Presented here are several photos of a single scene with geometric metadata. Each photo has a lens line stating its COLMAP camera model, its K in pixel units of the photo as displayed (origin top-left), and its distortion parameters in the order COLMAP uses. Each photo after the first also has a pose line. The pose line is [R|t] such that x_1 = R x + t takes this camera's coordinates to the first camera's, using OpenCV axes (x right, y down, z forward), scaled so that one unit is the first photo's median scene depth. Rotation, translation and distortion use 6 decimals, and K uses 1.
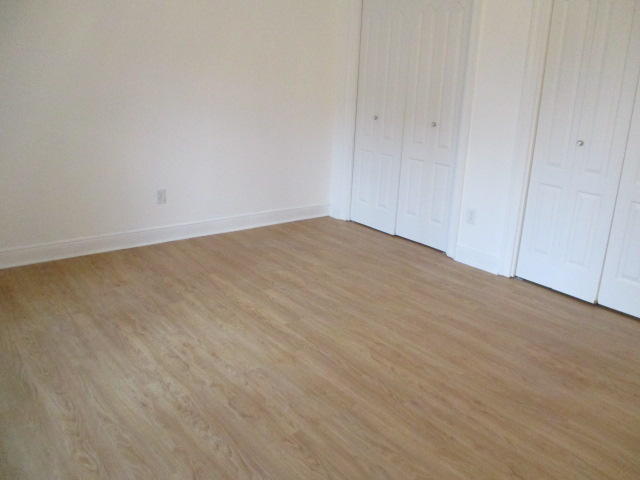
lens RADIAL K [[525.9, 0, 326.3], [0, 525.9, 245.6], [0, 0, 1]] dist [-0.037016, 0.011081]
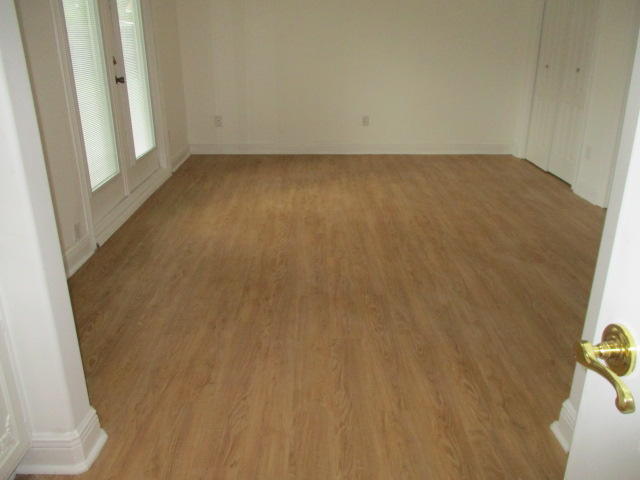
lens RADIAL K [[525.9, 0, 325.0], [0, 525.9, 239.7], [0, 0, 1]] dist [-0.037016, 0.011081]
pose [[0.787173, 0.185299, -0.588237, 0.562702], [-0.159789, 0.982505, 0.095668, 0.118501], [0.595673, 0.018687, 0.803010, -0.233778]]
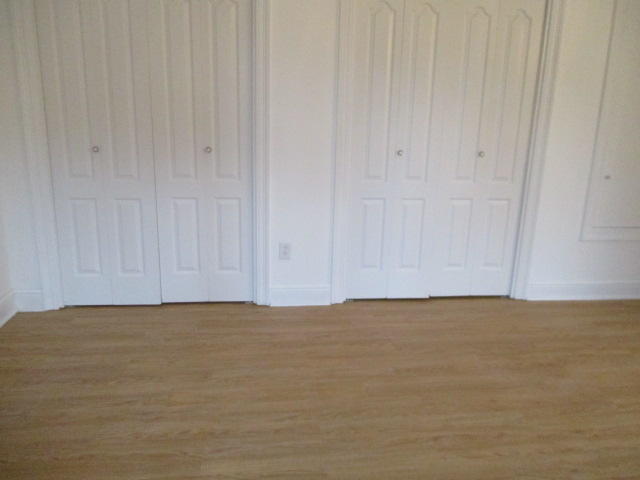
lens RADIAL K [[525.9, 0, 324.2], [0, 525.9, 236.7], [0, 0, 1]] dist [-0.037016, 0.011081]
pose [[0.524765, -0.239625, 0.816824, -0.412219], [0.255502, 0.959656, 0.117381, -0.175080], [-0.811997, 0.147103, 0.564819, 0.499347]]
